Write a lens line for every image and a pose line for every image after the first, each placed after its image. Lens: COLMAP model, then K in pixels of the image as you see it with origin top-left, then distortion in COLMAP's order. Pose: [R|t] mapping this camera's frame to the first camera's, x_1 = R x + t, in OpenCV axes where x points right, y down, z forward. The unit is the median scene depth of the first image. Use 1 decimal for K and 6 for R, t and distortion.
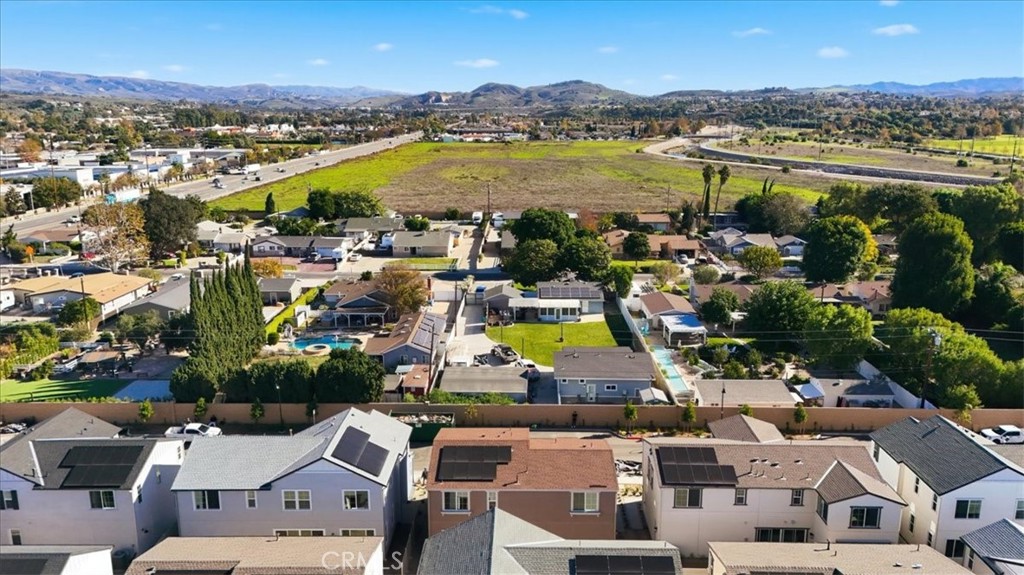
lens RADIAL K [[744.1, 0, 512.0], [0, 744.1, 287.5], [0, 0, 1]] dist [0.073489, -0.066963]
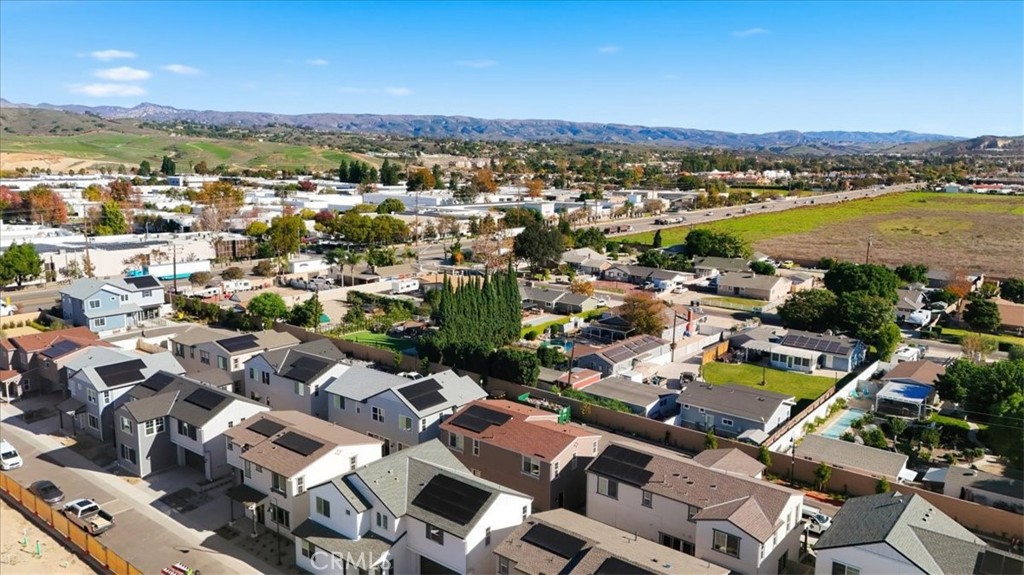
lens RADIAL K [[744.1, 0, 512.0], [0, 744.1, 287.5], [0, 0, 1]] dist [0.073489, -0.066963]
pose [[0.788901, 0.117691, -0.603145, 0.360219], [-0.152936, 0.988210, -0.007208, 0.001469], [0.595186, 0.097929, 0.797599, -0.023291]]
